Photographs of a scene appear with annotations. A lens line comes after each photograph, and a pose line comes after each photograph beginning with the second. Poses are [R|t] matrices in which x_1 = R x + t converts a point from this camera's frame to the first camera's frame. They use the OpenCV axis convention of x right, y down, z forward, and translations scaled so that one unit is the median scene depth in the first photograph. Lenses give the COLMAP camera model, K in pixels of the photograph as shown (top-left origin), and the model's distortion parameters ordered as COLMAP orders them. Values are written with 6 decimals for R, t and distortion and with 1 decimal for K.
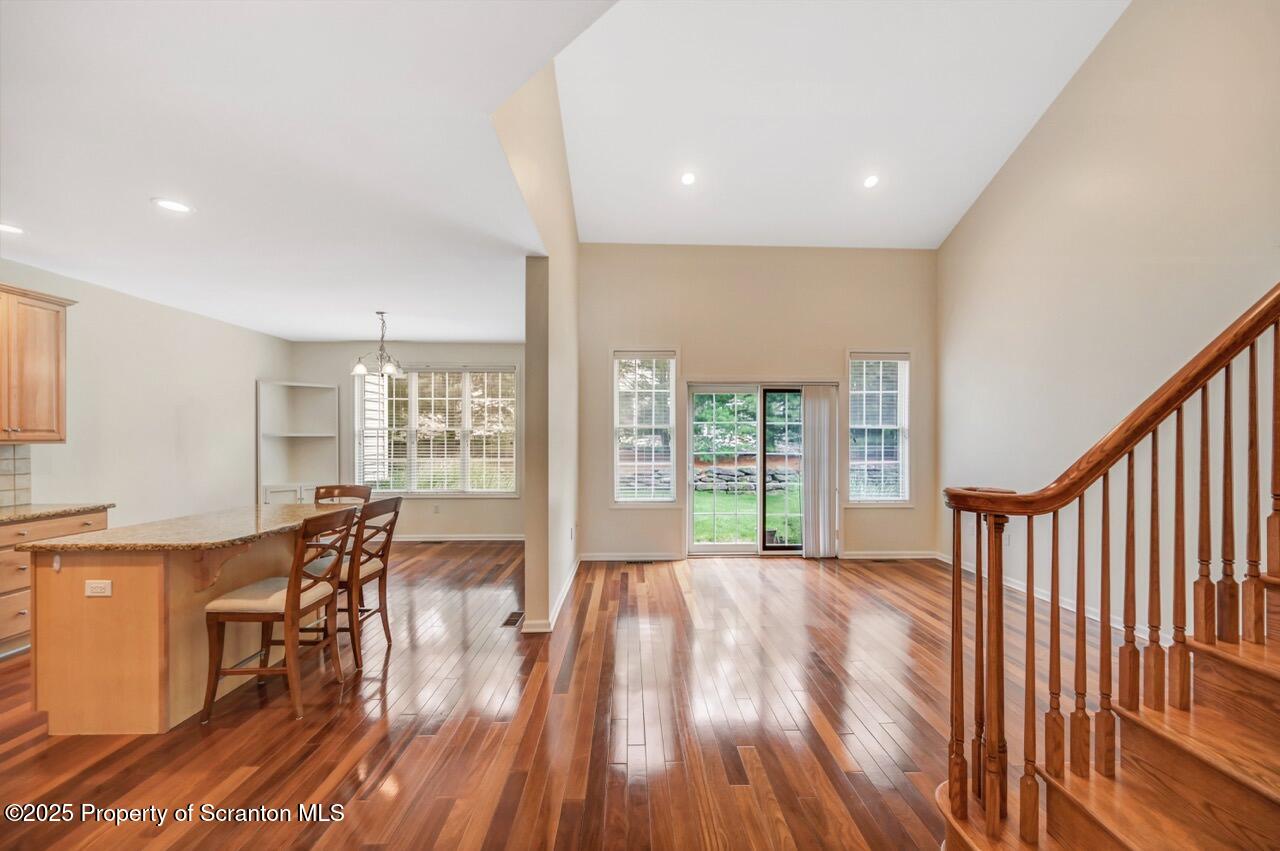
lens RADIAL K [[511.0, 0, 638.9], [0, 511.0, 440.2], [0, 0, 1]] dist [0.001742, 0.000259]
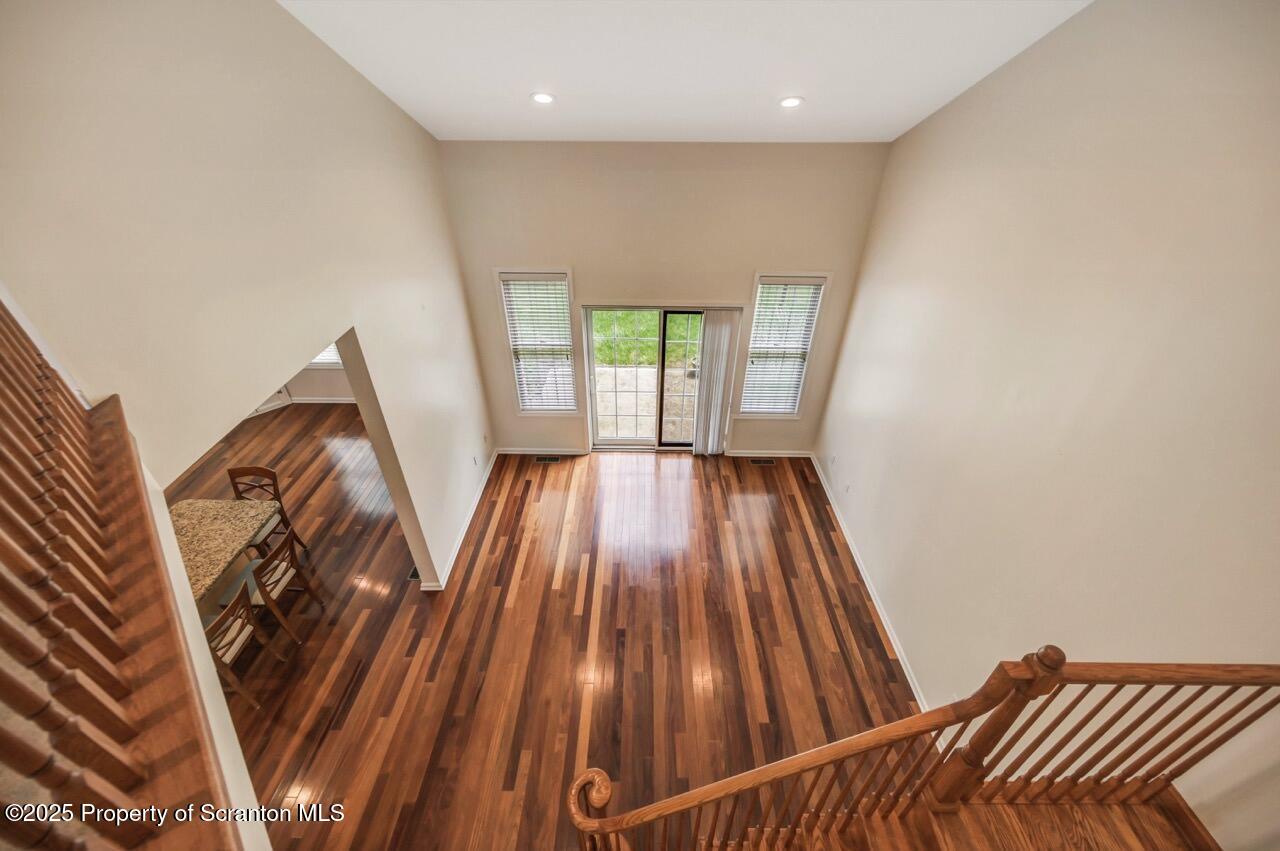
lens RADIAL K [[505.7, 0, 639.2], [0, 505.7, 431.9], [0, 0, 1]] dist [-0.000497, 0.000023]
pose [[0.999482, 0.024438, -0.020950, 0.269436], [-0.007959, 0.818247, 0.574812, -0.547228], [0.031190, -0.574347, 0.818018, 0.126732]]
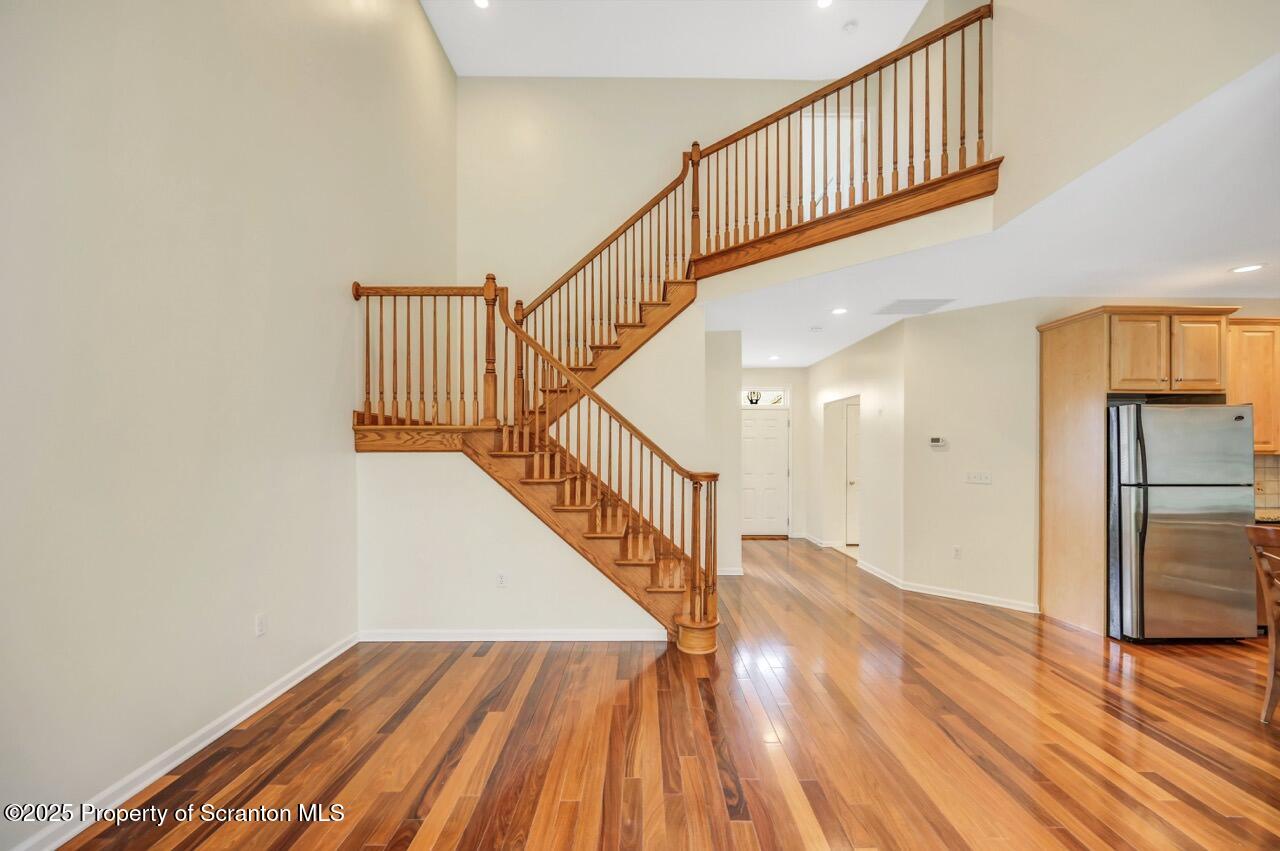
lens RADIAL K [[515.1, 0, 642.5], [0, 515.1, 441.6], [0, 0, 1]] dist [-0.000339, -0.000112]
pose [[-0.999762, -0.001224, 0.021799, 0.292026], [-0.001490, 0.999924, -0.012199, -0.002348], [-0.021782, -0.012228, -0.999688, 1.071008]]
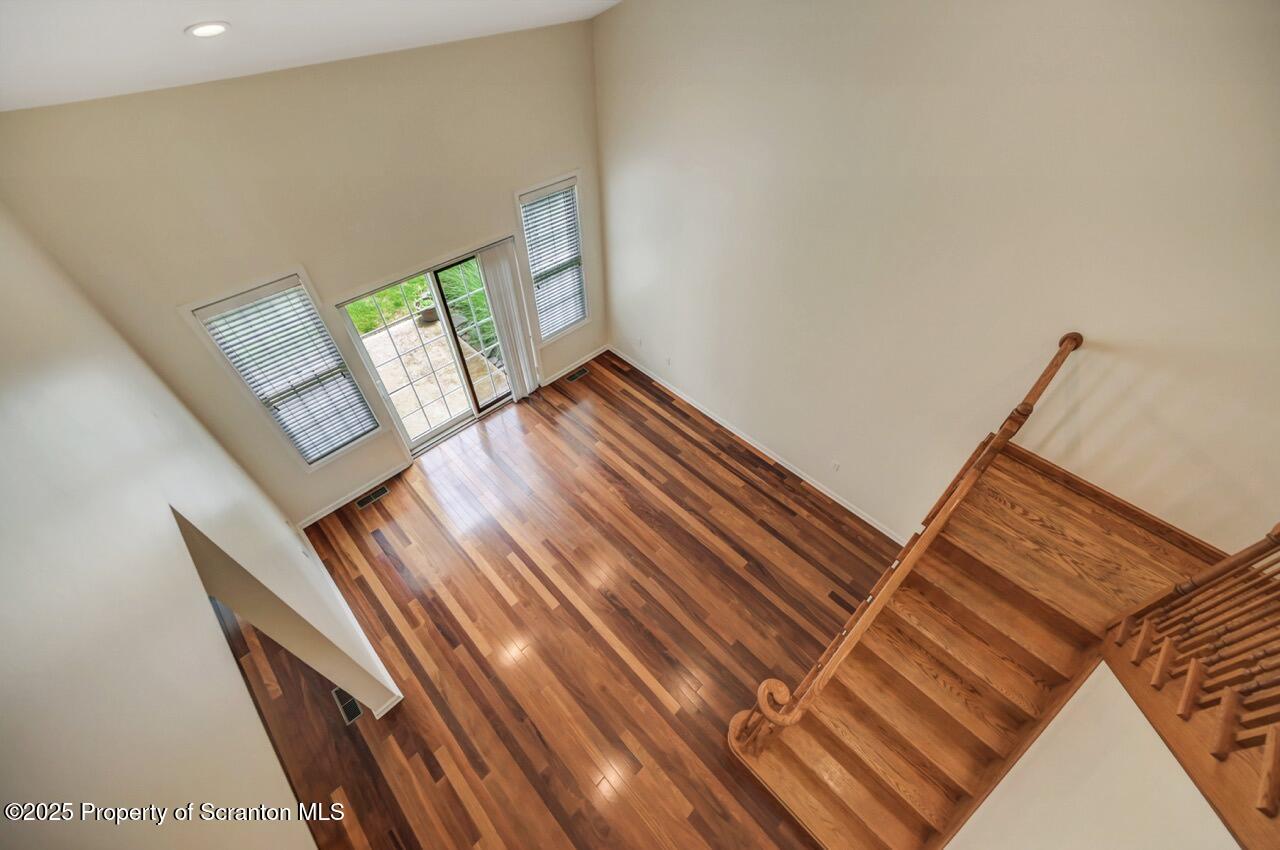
lens RADIAL K [[506.9, 0, 645.2], [0, 506.9, 433.3], [0, 0, 1]] dist [-0.000469, 0.000332]
pose [[0.727416, -0.504300, 0.465347, -0.010173], [-0.005780, 0.673627, 0.739049, -0.616929], [-0.686173, -0.540286, 0.487092, 0.311986]]
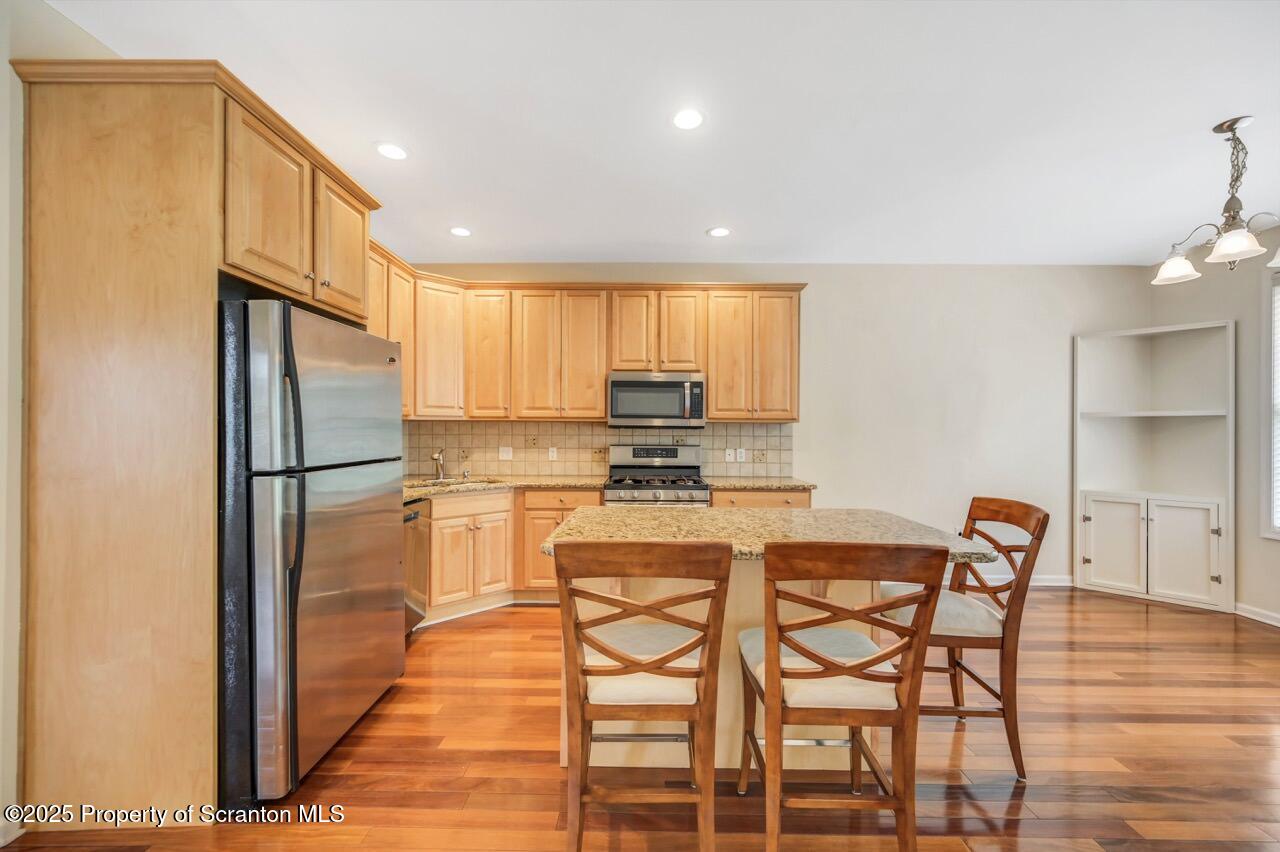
lens RADIAL K [[506.9, 0, 645.2], [0, 506.9, 434.3], [0, 0, 1]] dist [-0.000469, 0.000332]
pose [[-0.022912, 0.009982, -0.999688, -0.063221], [-0.010196, 0.999896, 0.010218, 0.018380], [0.999685, 0.010427, -0.022808, 0.566914]]
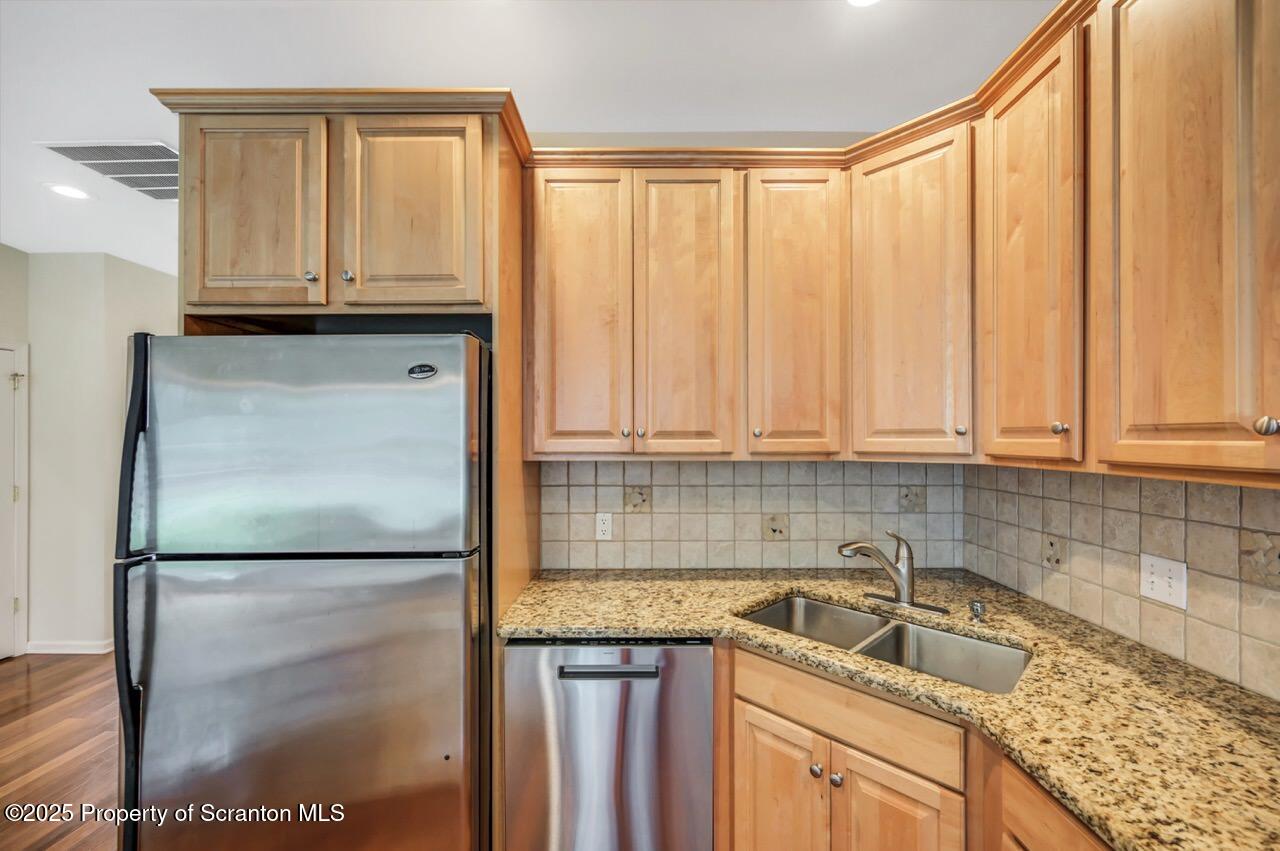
lens RADIAL K [[506.9, 0, 645.2], [0, 506.9, 433.8], [0, 0, 1]] dist [-0.000469, 0.000332]
pose [[-0.999657, 0.004832, 0.025754, -0.682753], [0.004797, 0.999988, -0.001401, -0.012356], [-0.025761, -0.001277, -0.999667, 0.569740]]
